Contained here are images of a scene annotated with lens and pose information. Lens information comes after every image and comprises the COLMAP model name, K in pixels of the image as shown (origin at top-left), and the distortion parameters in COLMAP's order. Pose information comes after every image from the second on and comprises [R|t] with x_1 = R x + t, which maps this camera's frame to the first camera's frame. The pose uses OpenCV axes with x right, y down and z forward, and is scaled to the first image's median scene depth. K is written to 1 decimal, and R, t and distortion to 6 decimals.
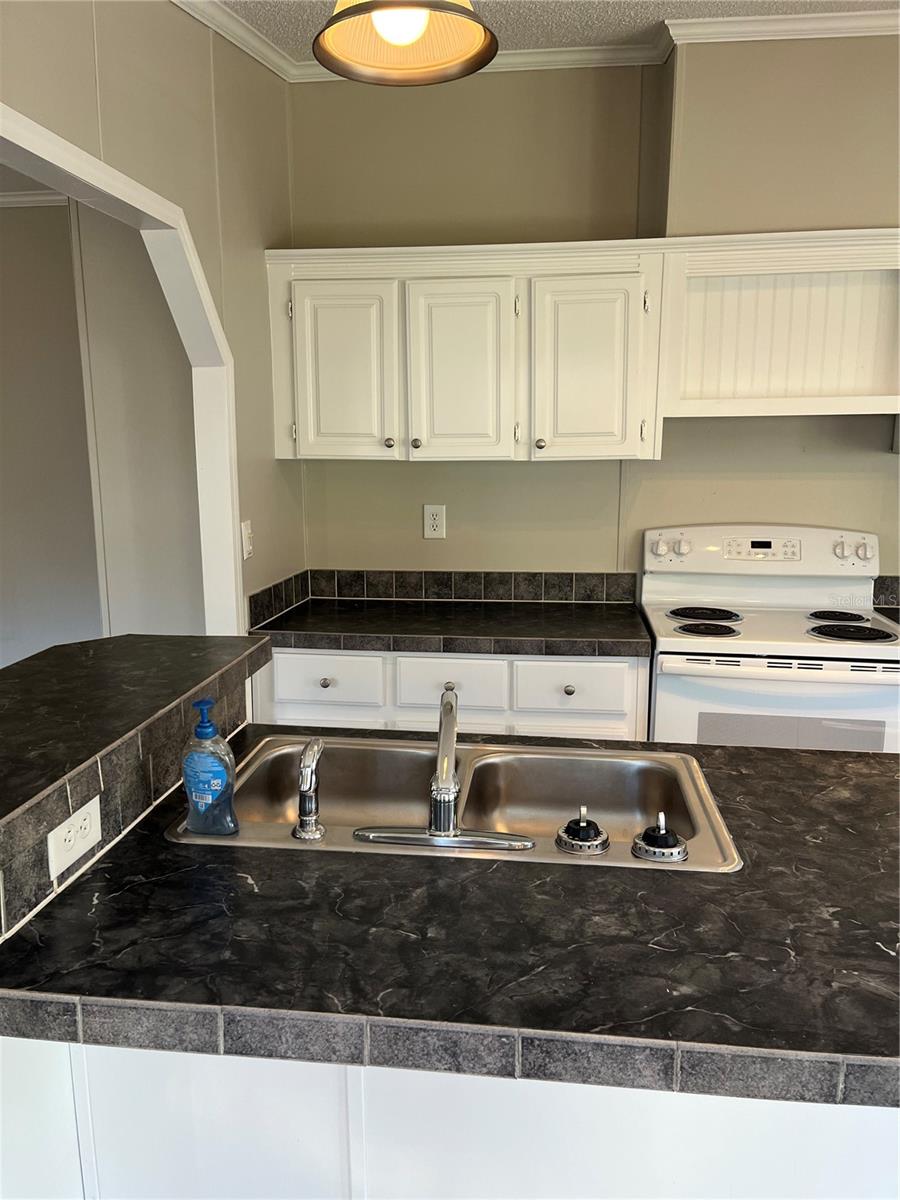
lens RADIAL K [[913.8, 0, 453.8], [0, 913.8, 608.3], [0, 0, 1]] dist [0.049645, -0.053561]
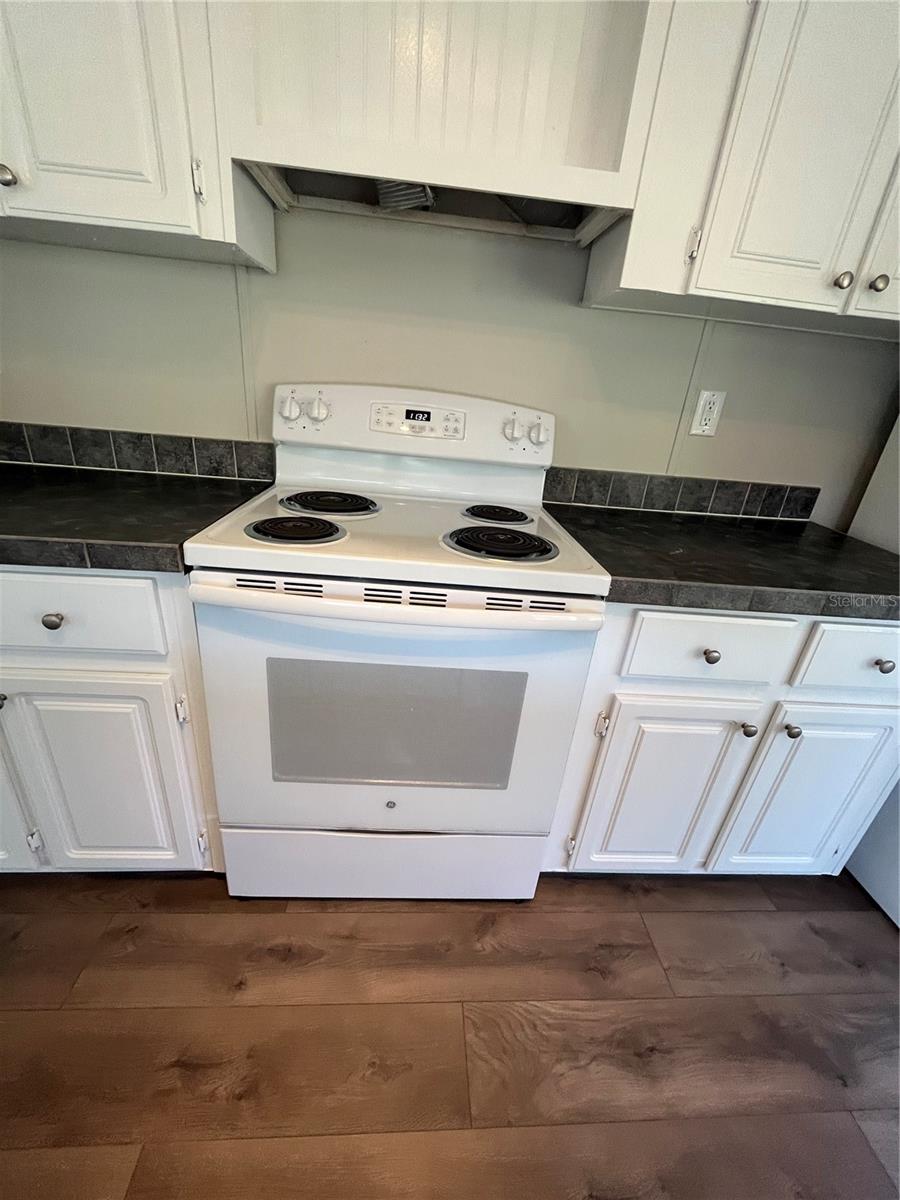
lens RADIAL K [[485.1, 0, 452.0], [0, 485.1, 600.2], [0, 0, 1]] dist [-0.001411, -0.000739]
pose [[0.977070, 0.009161, 0.212722, 0.292931], [-0.058287, 0.972418, 0.225843, -0.011261], [-0.204786, -0.233063, 0.950655, 0.595212]]
